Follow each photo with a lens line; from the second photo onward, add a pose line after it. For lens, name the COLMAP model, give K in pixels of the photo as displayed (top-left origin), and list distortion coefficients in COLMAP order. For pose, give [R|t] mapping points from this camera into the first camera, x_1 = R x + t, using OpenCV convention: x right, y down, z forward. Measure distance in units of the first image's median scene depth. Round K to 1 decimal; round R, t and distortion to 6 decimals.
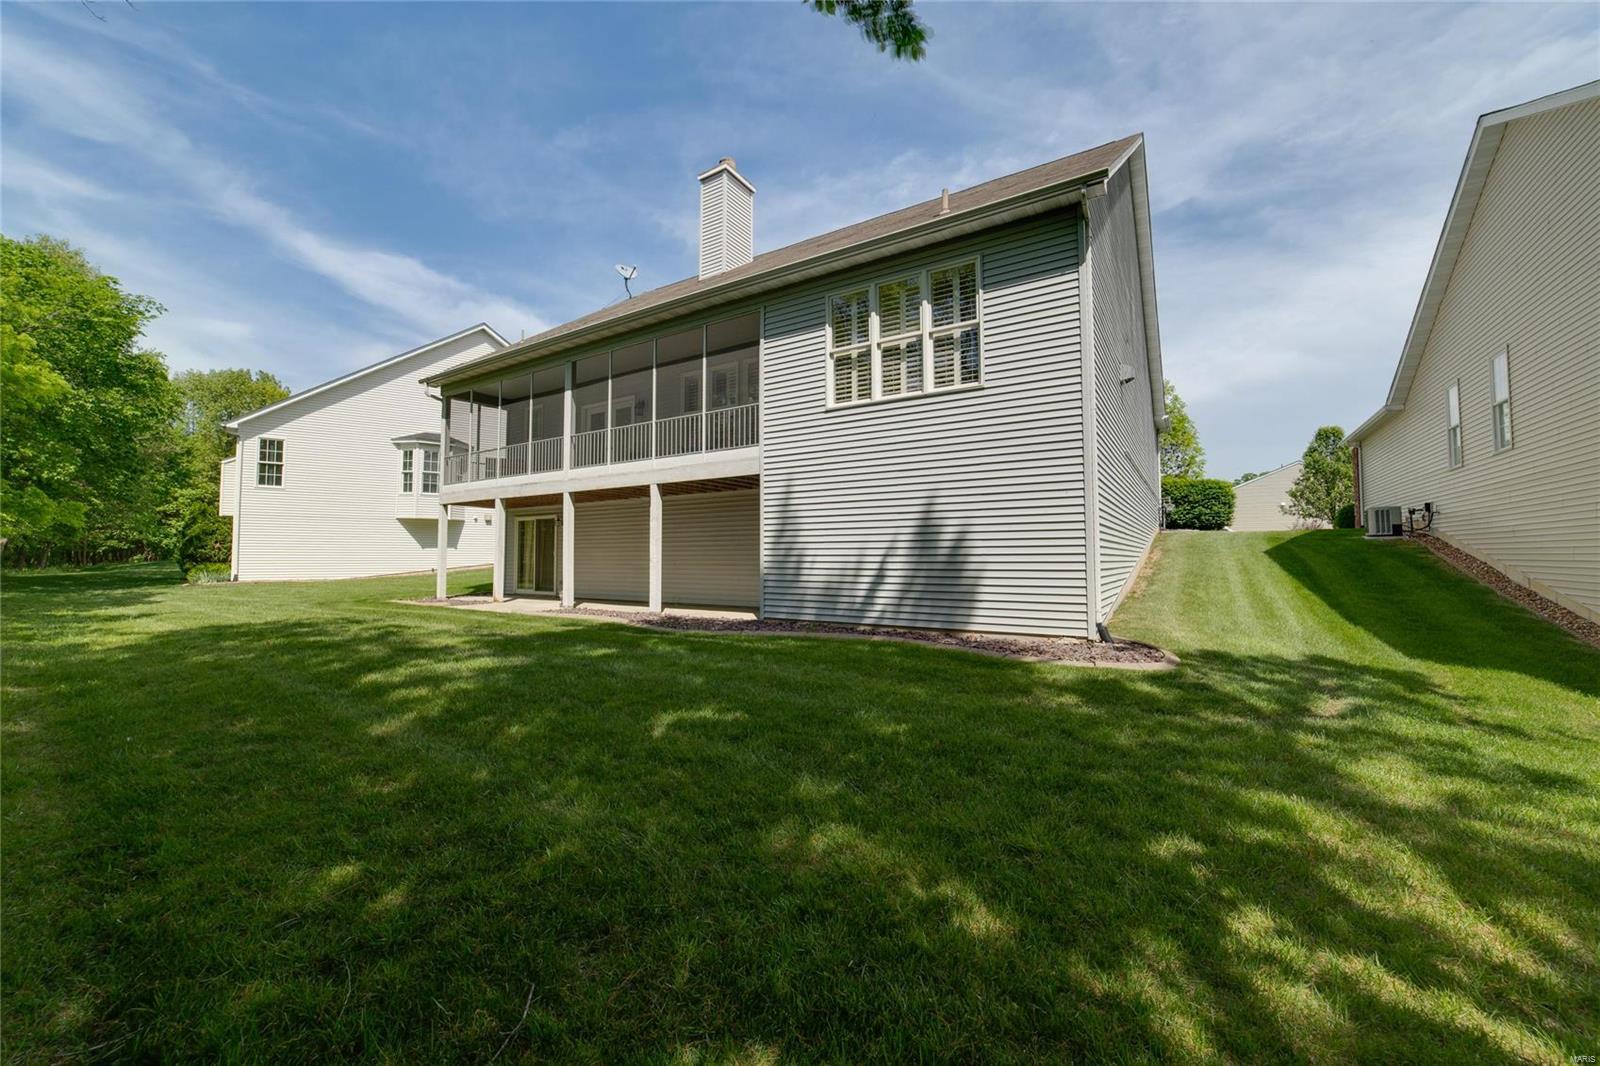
lens RADIAL K [[616.4, 0, 798.6], [0, 616.4, 549.0], [0, 0, 1]] dist [-0.043276, 0.000084]
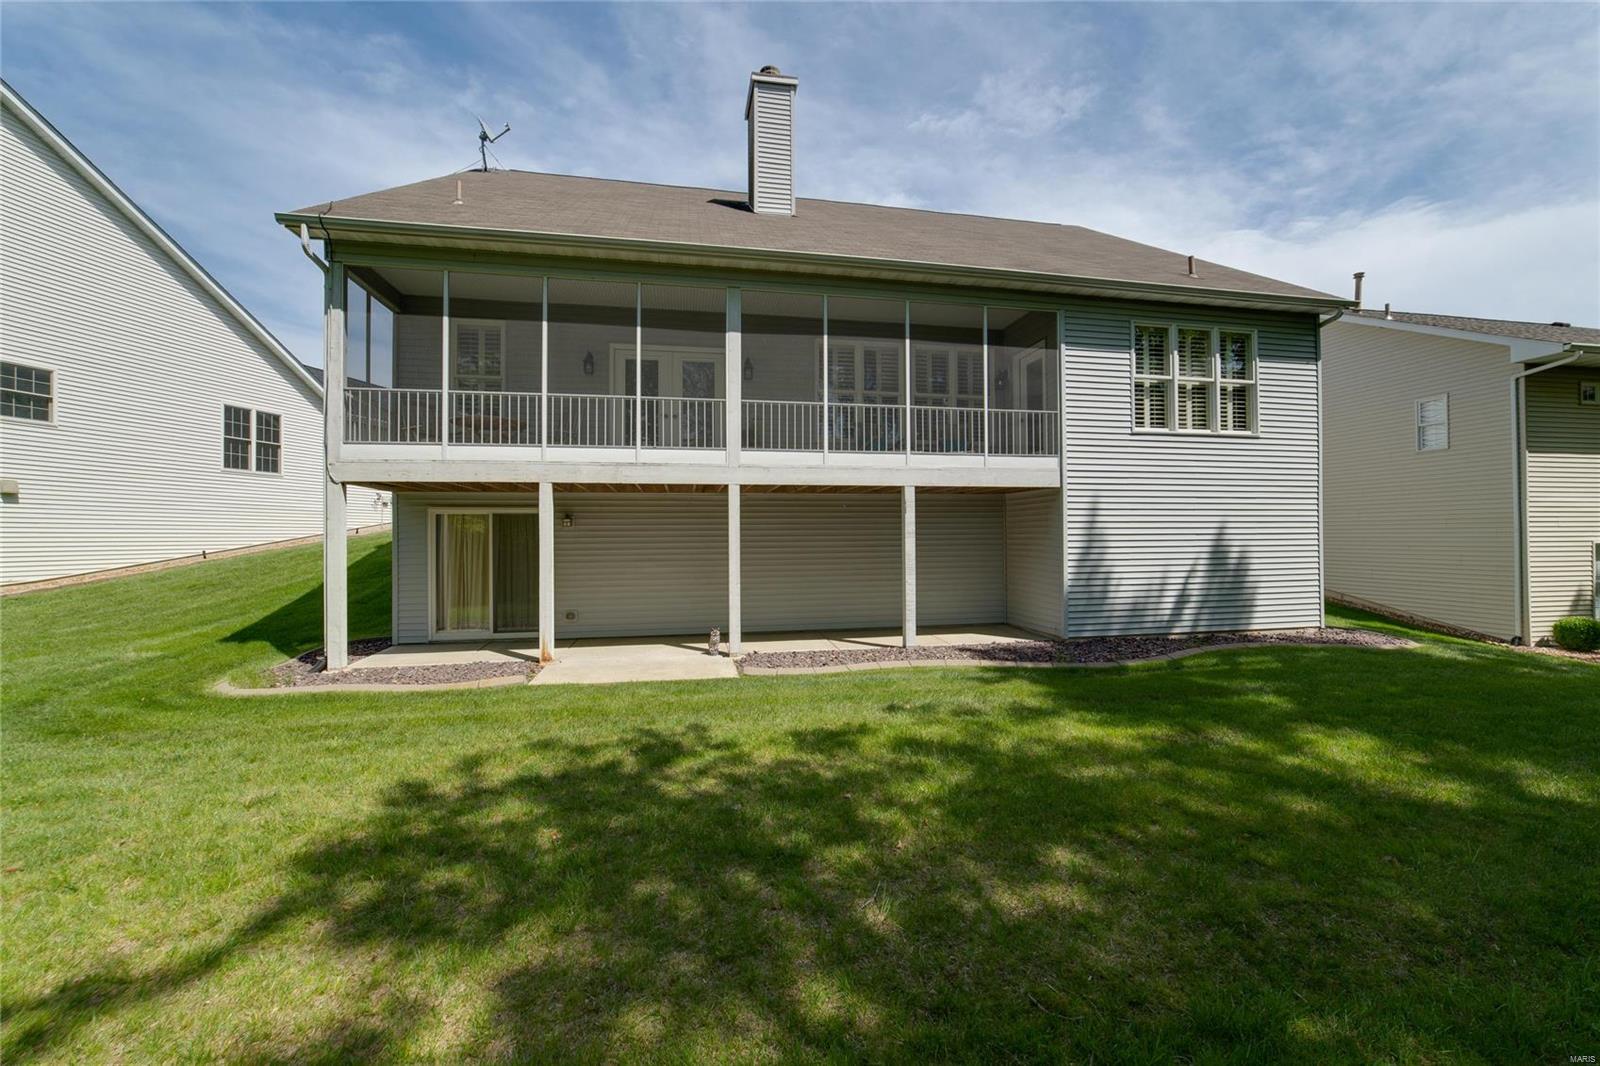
lens RADIAL K [[625.7, 0, 800.0], [0, 625.7, 533.0], [0, 0, 1]] dist [0.000696, 0.000093]
pose [[0.714098, 0.002734, 0.700041, -0.653825], [-0.011029, 0.999912, 0.007346, -0.040325], [-0.699959, -0.012966, 0.714065, 0.334345]]
